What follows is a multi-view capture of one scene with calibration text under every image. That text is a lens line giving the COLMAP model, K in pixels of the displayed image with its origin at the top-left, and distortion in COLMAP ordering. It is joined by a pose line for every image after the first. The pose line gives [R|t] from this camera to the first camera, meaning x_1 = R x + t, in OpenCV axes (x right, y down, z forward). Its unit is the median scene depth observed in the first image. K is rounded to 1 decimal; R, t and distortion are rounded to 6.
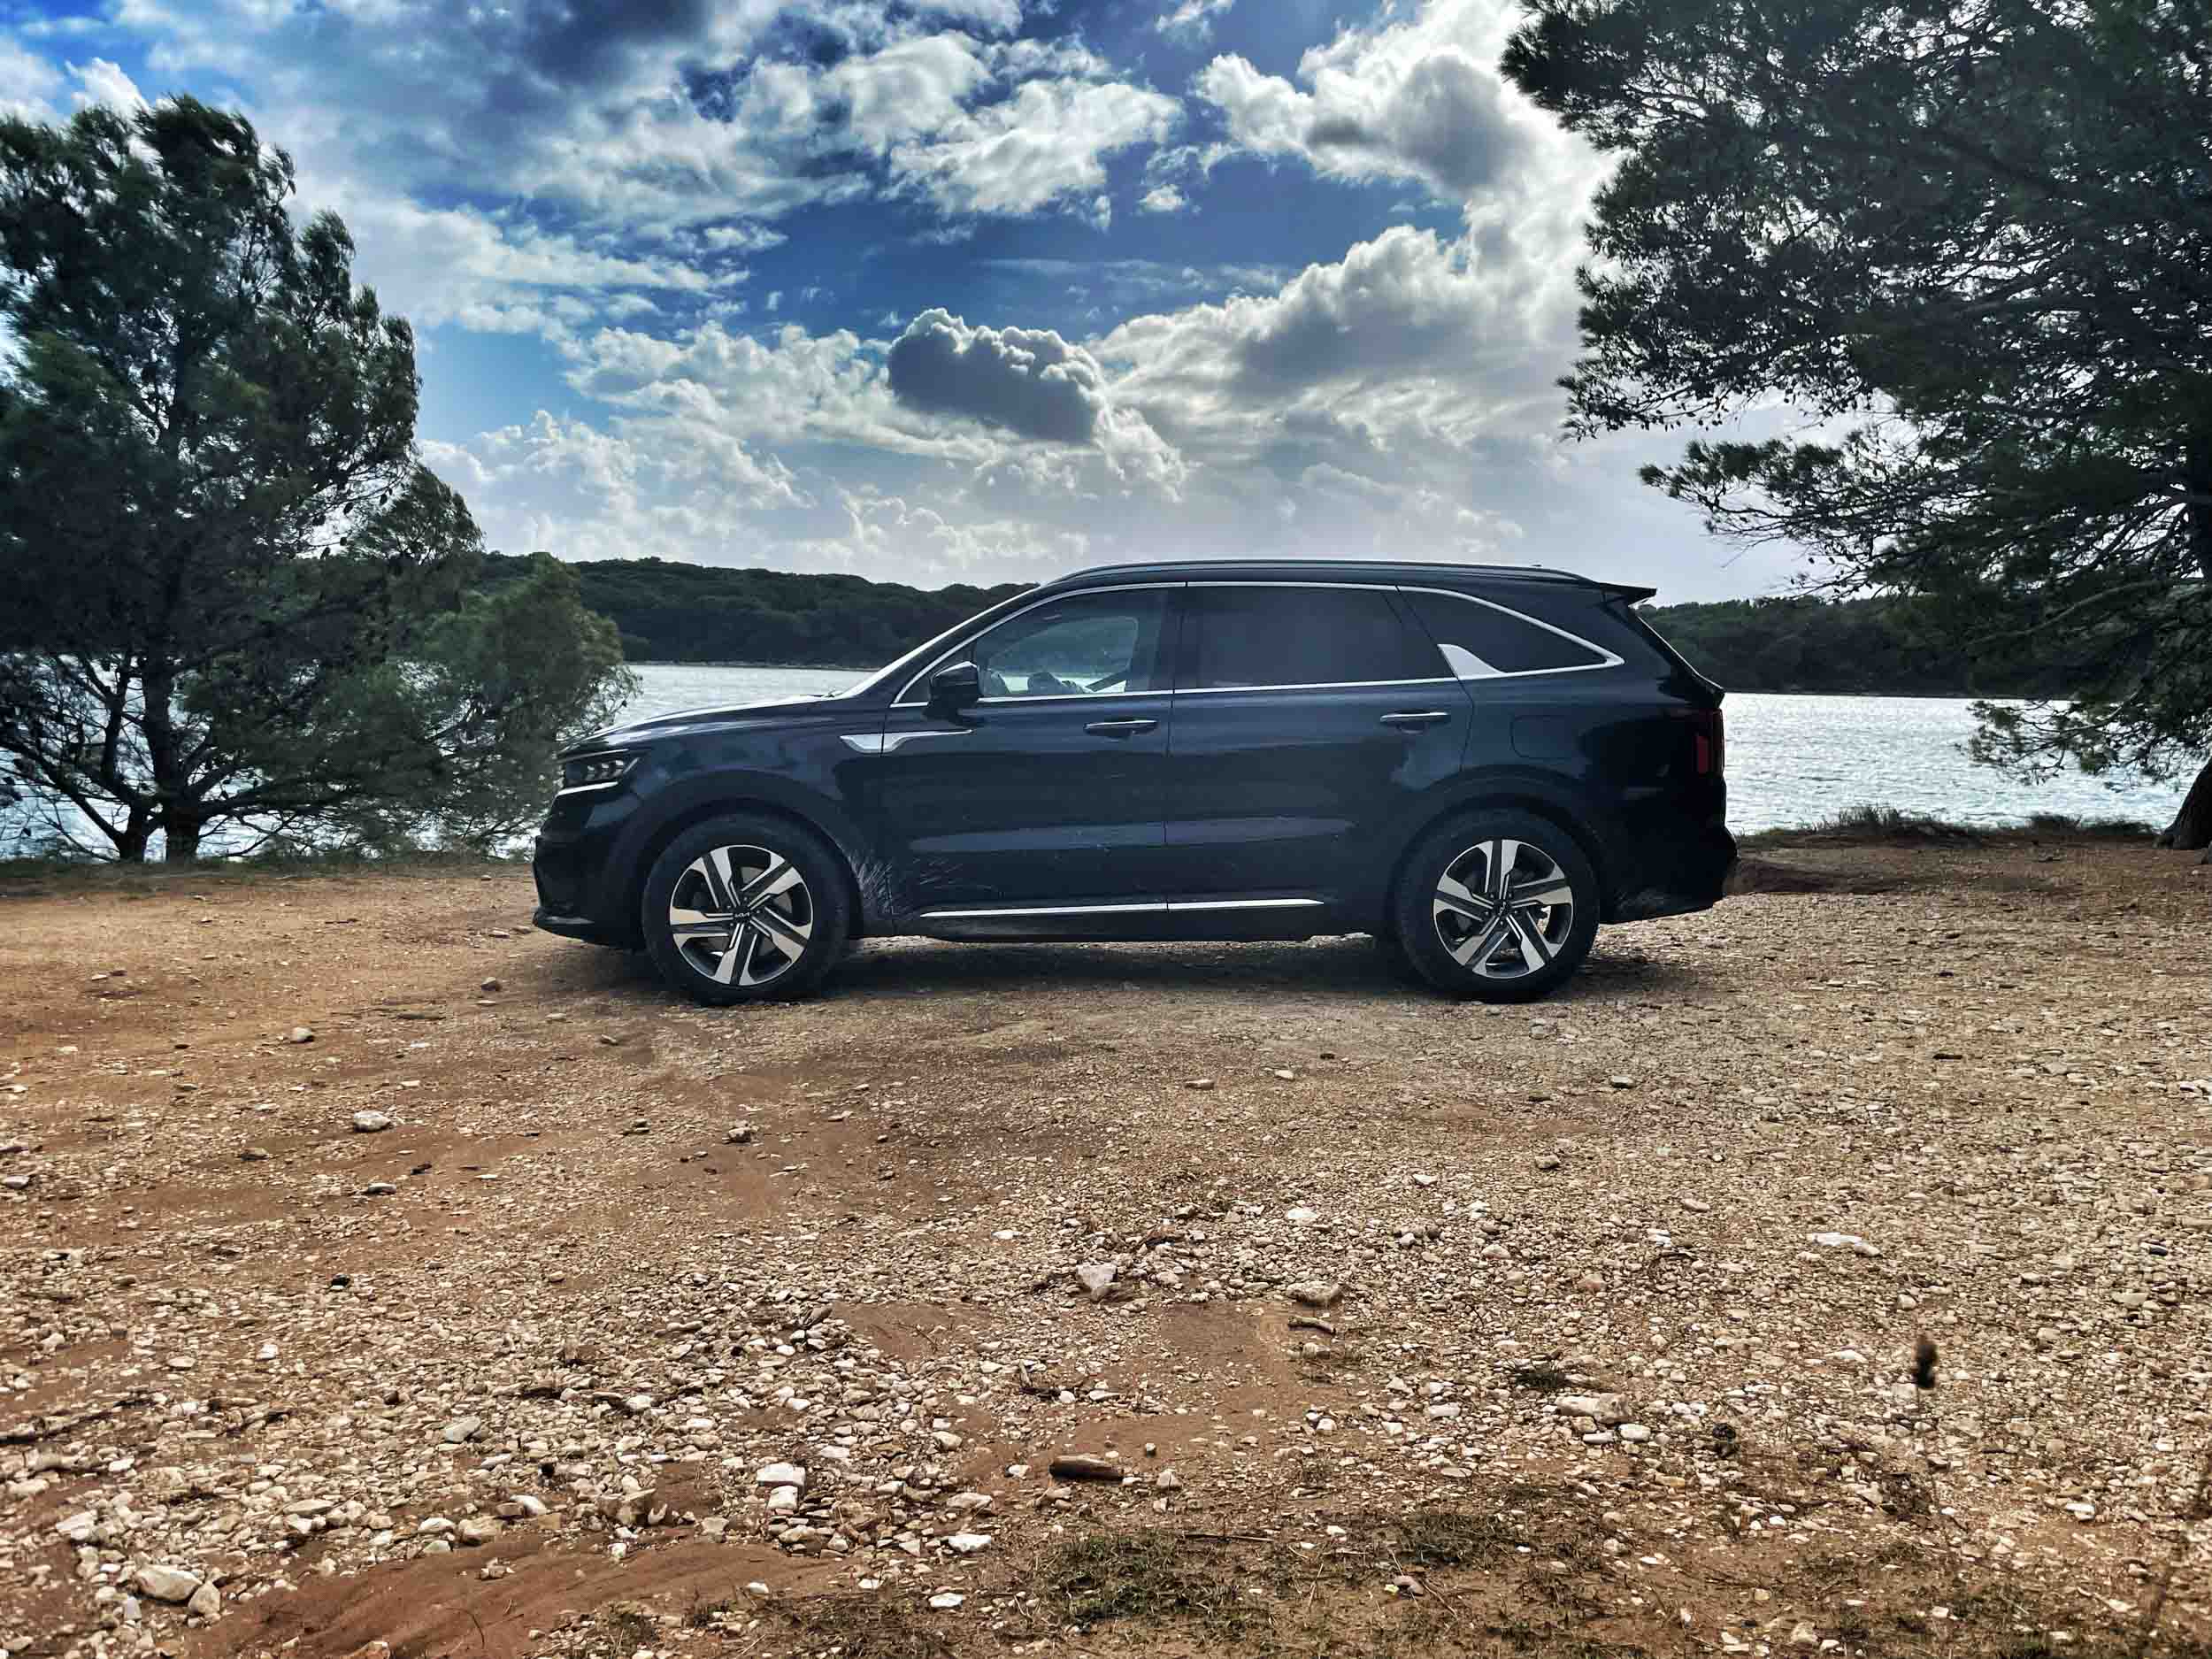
lens RADIAL K [[1630.7, 0, 1125.5], [0, 1630.7, 824.5], [0, 0, 1]] dist [0.090643, -0.000591]
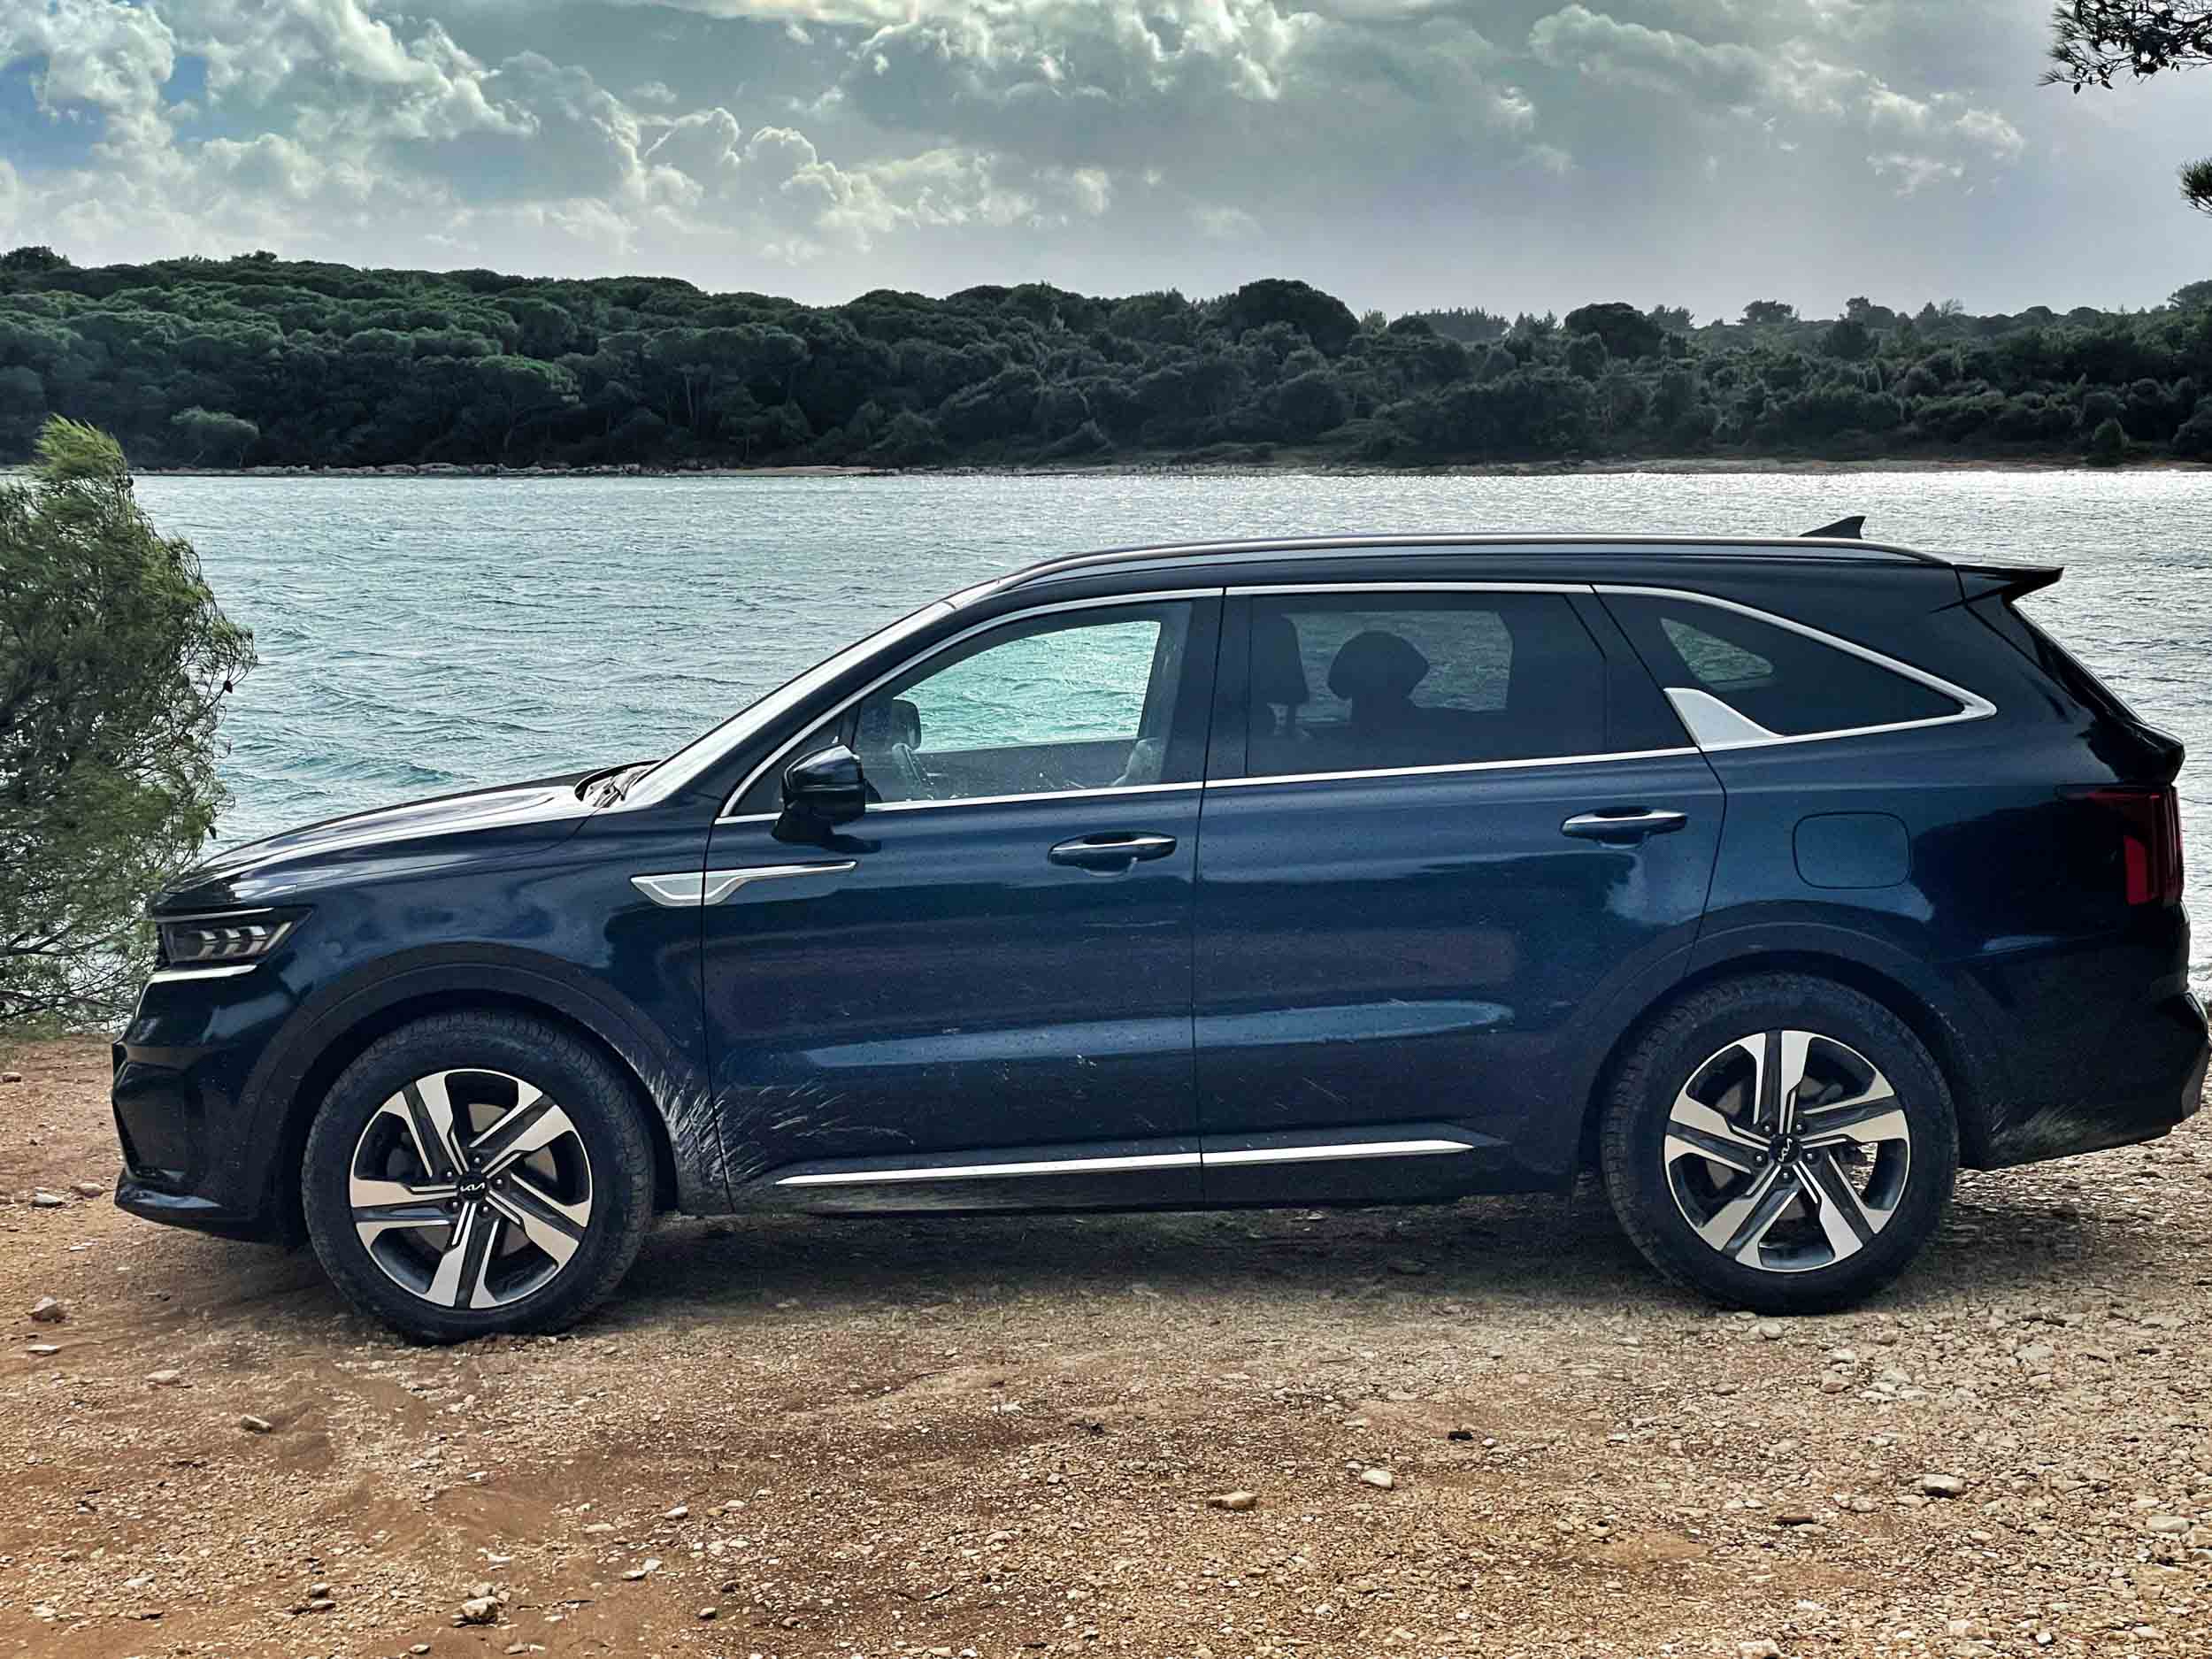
lens RADIAL K [[3370.9, 0, 1106.0], [0, 3370.9, 829.5], [0, 0, 1]] dist [0.126666, 0.093551]
pose [[0.998869, -0.024023, -0.041033, 0.043976], [0.024734, 0.999551, 0.016899, -0.087072], [0.040609, -0.017895, 0.999015, -0.194063]]
